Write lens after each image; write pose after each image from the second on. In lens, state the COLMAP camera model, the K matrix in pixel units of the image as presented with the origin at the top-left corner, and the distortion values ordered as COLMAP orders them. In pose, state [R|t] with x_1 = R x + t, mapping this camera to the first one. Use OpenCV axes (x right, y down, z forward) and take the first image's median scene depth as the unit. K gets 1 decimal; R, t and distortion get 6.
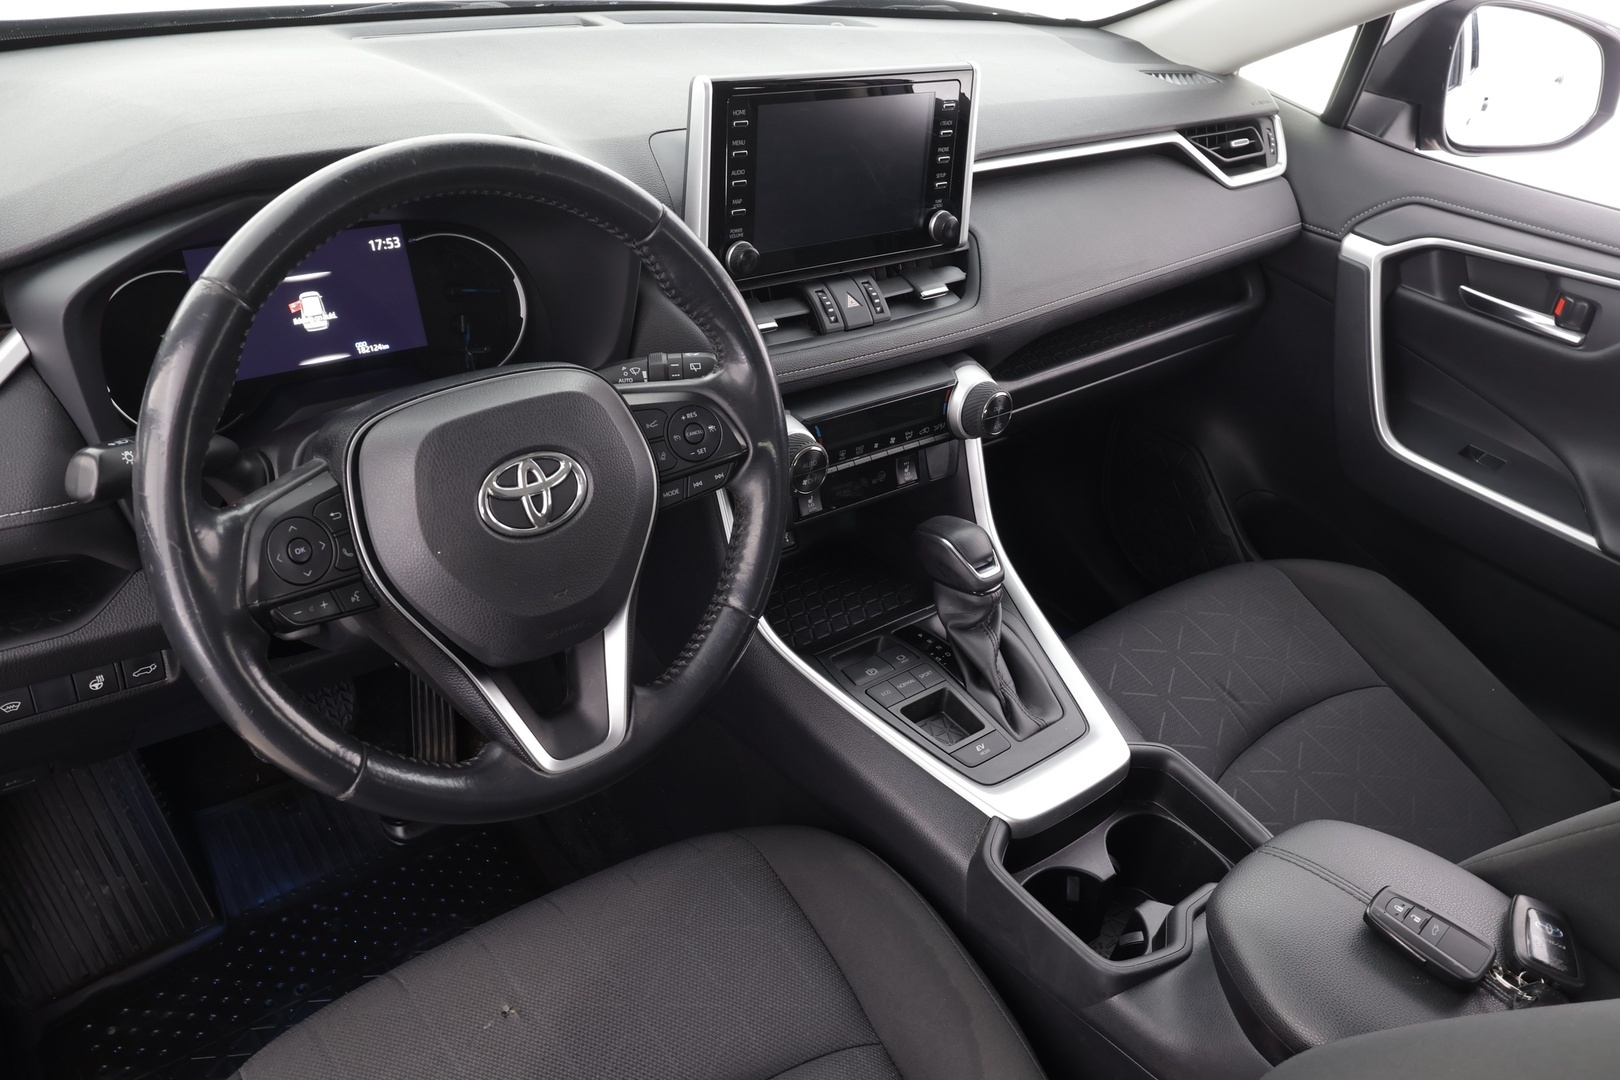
lens RADIAL K [[1291.1, 0, 810.0], [0, 1291.1, 540.0], [0, 0, 1]] dist [0.007275, -0.009143]
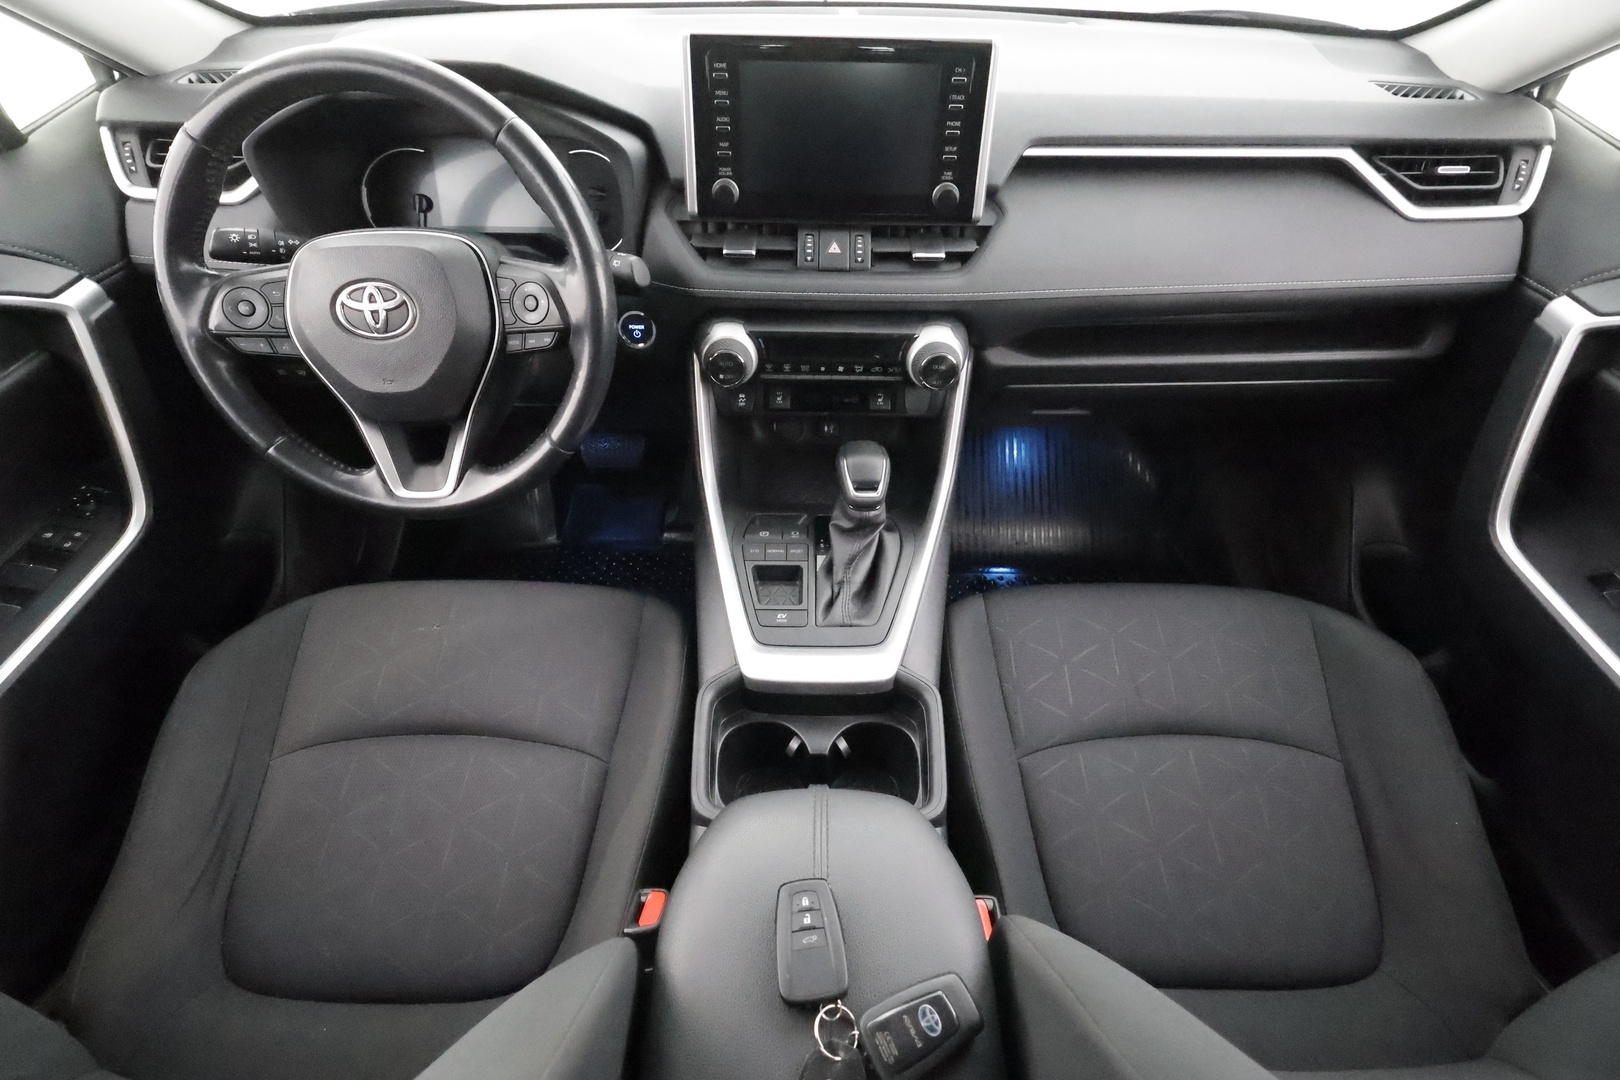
lens RADIAL K [[760.1, 0, 810.0], [0, 760.1, 540.0], [0, 0, 1]] dist [0.000950, 0.000699]
pose [[0.759827, 0.369473, -0.534932, 0.508288], [-0.275178, 0.928248, 0.250266, -0.102173], [0.589016, -0.042957, 0.806979, 0.394390]]
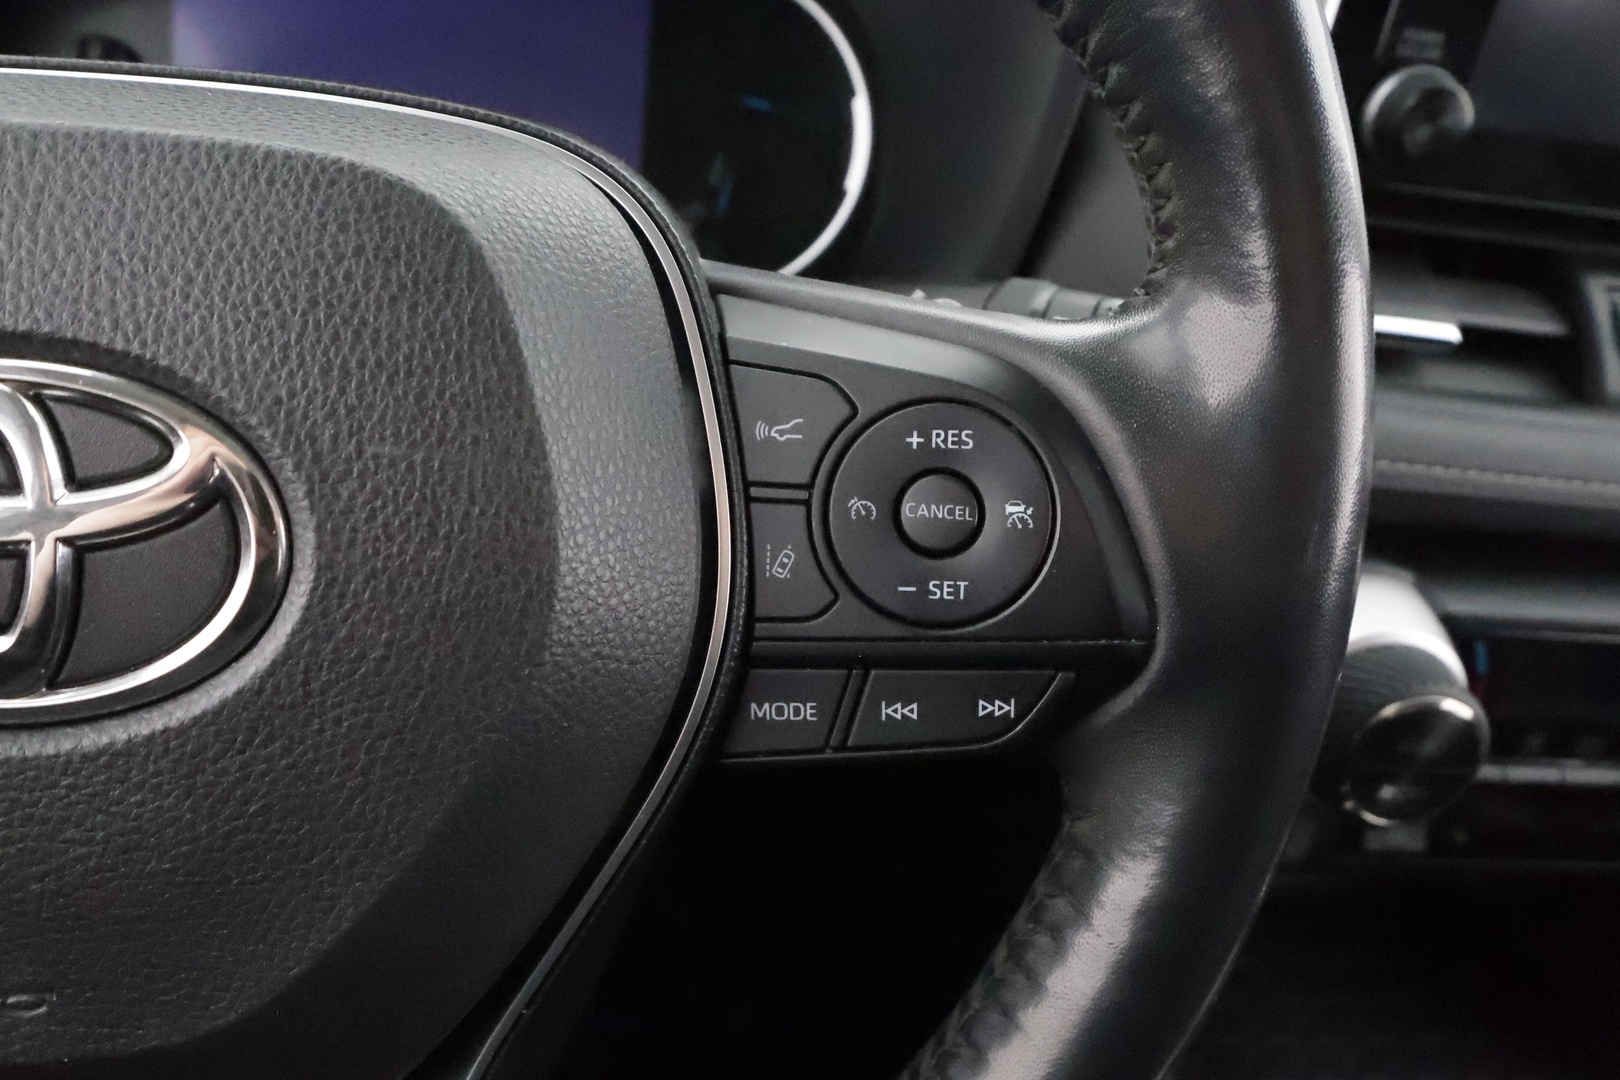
lens RADIAL K [[1272.5, 0, 806.7], [0, 1272.5, 594.8], [0, 0, 1]] dist [-0.009744, -0.003591]
pose [[0.841601, 0.291770, -0.454508, 0.003008], [-0.312923, 0.949305, 0.029971, -0.051667], [0.440211, 0.117002, 0.890238, 0.597174]]
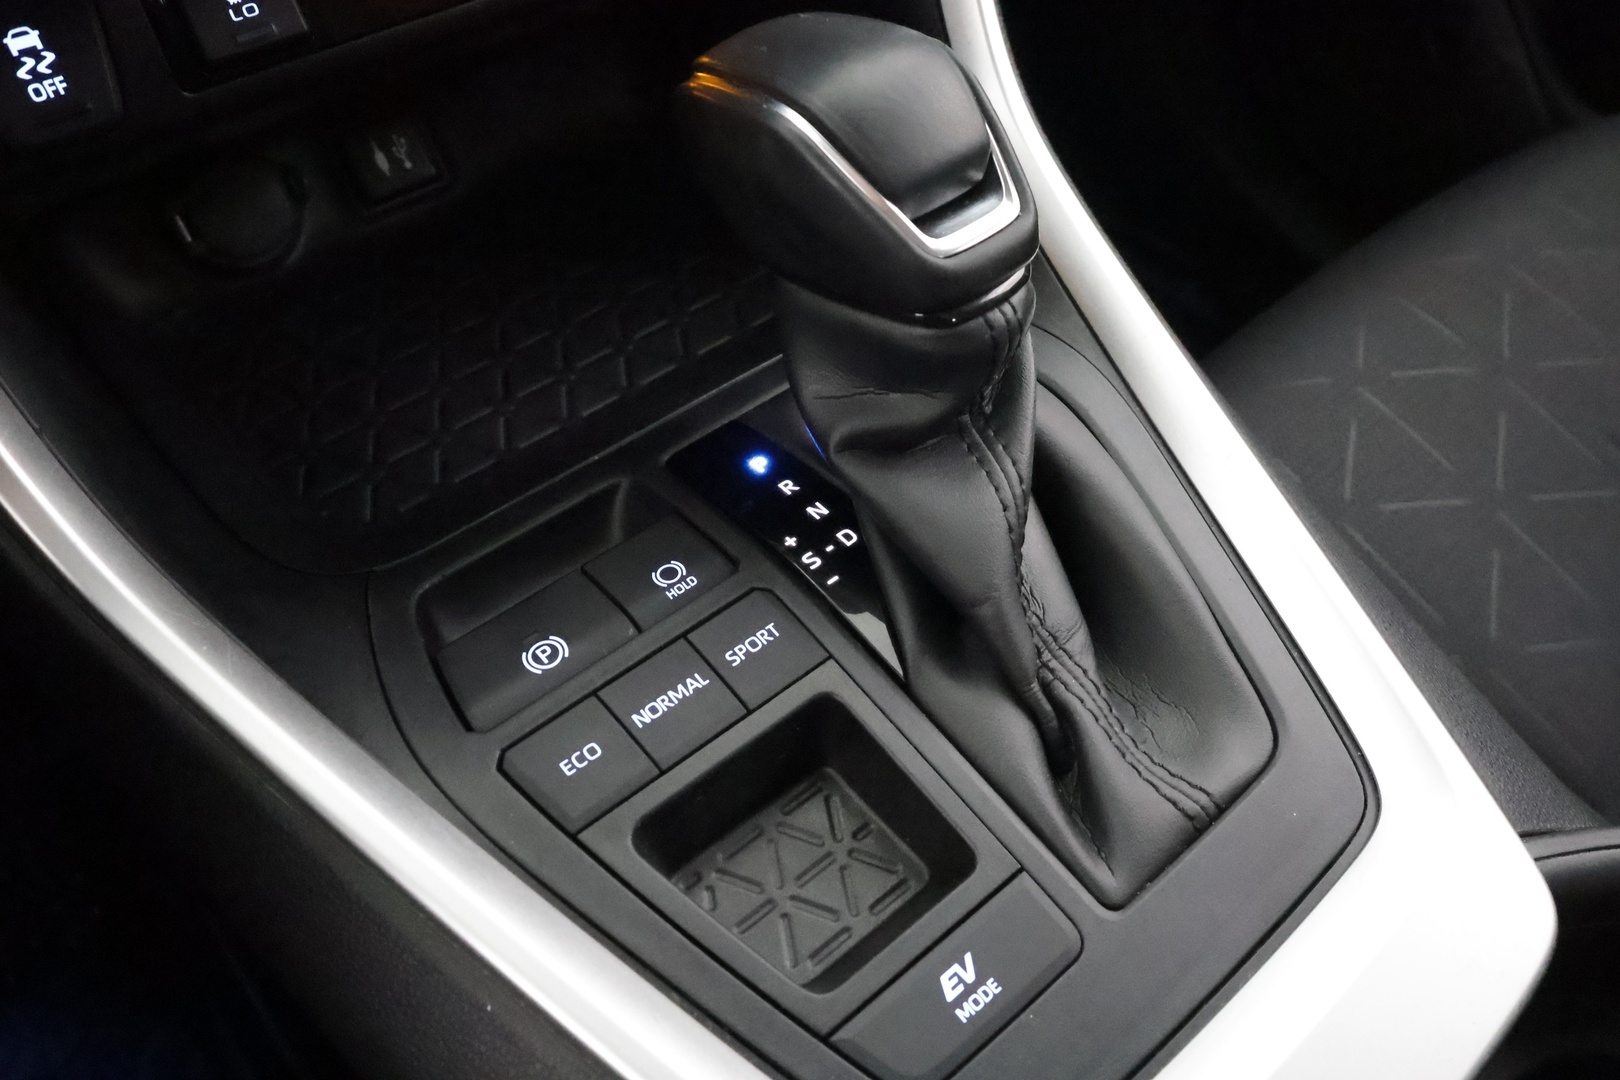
lens RADIAL K [[1291.1, 0, 810.0], [0, 1291.1, 540.0], [0, 0, 1]] dist [0.007275, -0.009143]
pose [[0.994763, -0.075693, -0.068678, 0.122326], [0.092407, 0.953186, 0.287921, 0.007910], [0.043669, -0.292759, 0.955188, 0.757533]]
